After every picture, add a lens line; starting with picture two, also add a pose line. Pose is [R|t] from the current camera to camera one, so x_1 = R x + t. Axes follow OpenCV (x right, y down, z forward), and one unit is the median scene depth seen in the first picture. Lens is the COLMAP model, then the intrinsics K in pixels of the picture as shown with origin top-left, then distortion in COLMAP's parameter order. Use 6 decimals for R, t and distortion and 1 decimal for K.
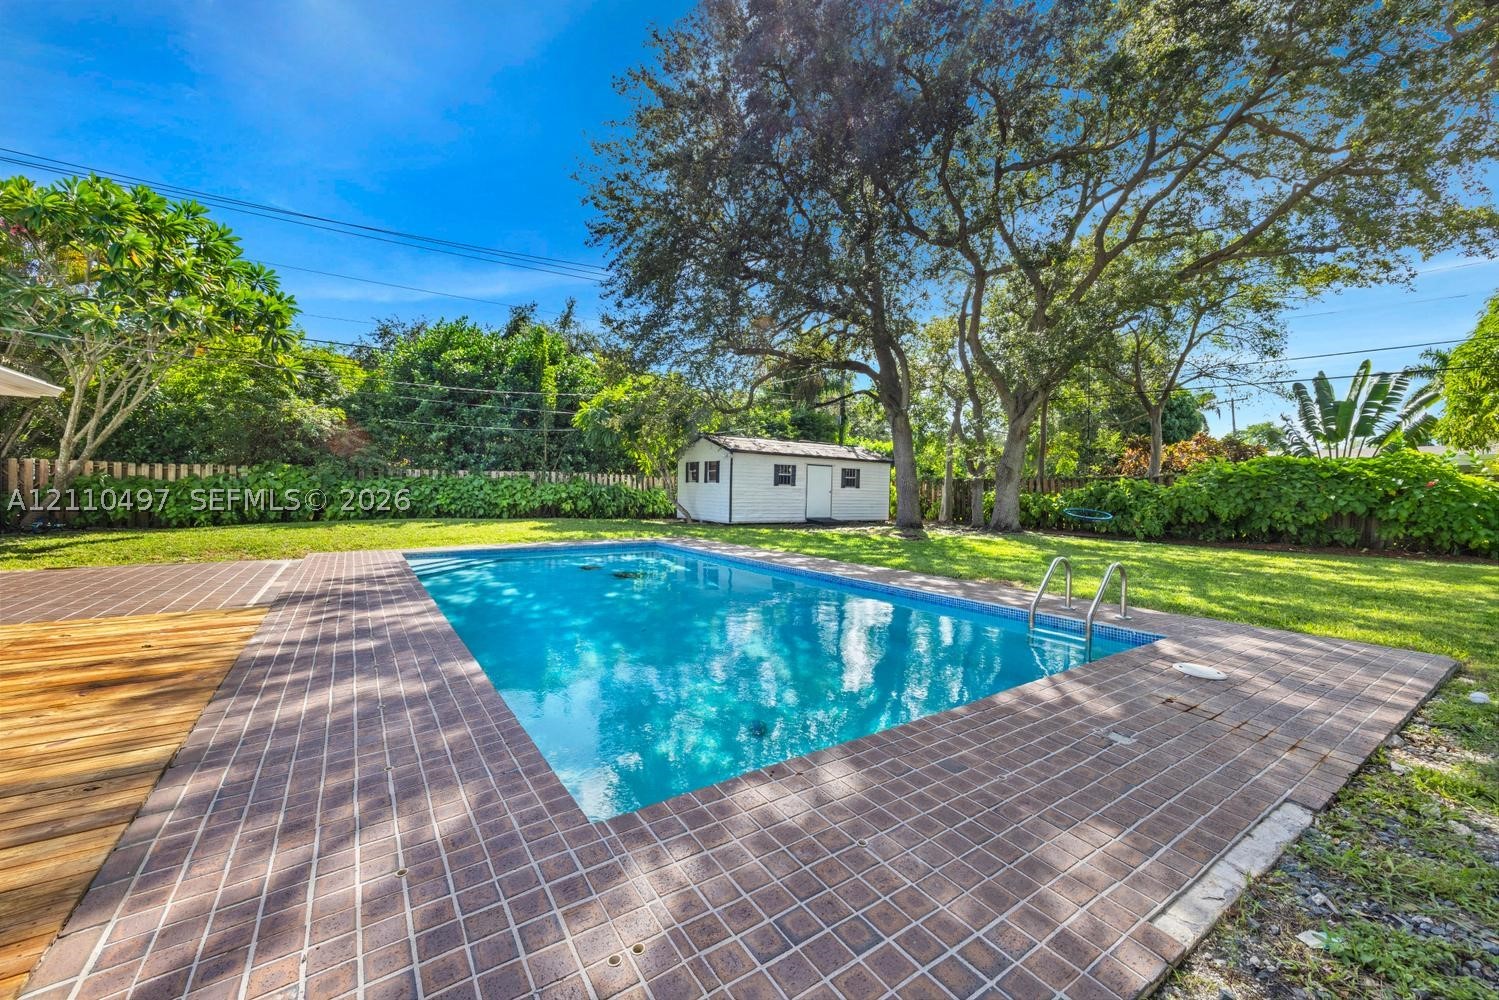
lens RADIAL K [[584.8, 0, 749.5], [0, 584.8, 500.0], [0, 0, 1]] dist [-0.000923, 0.000103]
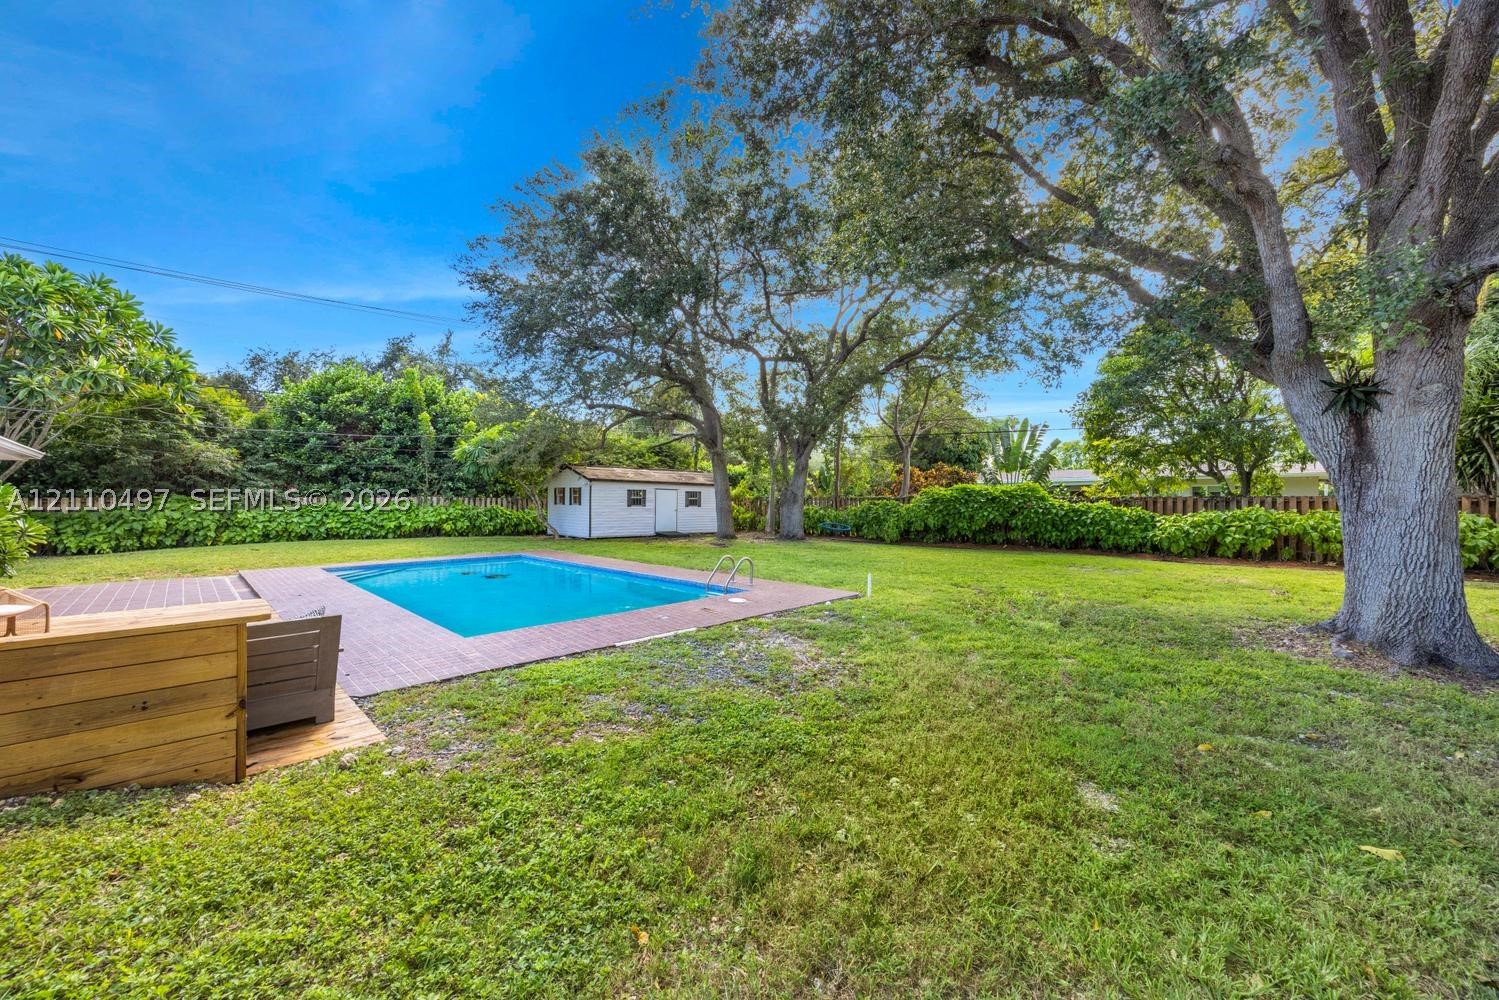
lens RADIAL K [[579.1, 0, 749.5], [0, 579.1, 500.0], [0, 0, 1]] dist [0.002086, -0.000043]
pose [[0.983569, -0.011856, 0.180140, 0.076587], [0.014895, 0.999768, -0.015528, -0.016072], [-0.179915, 0.017956, 0.983518, -0.258498]]
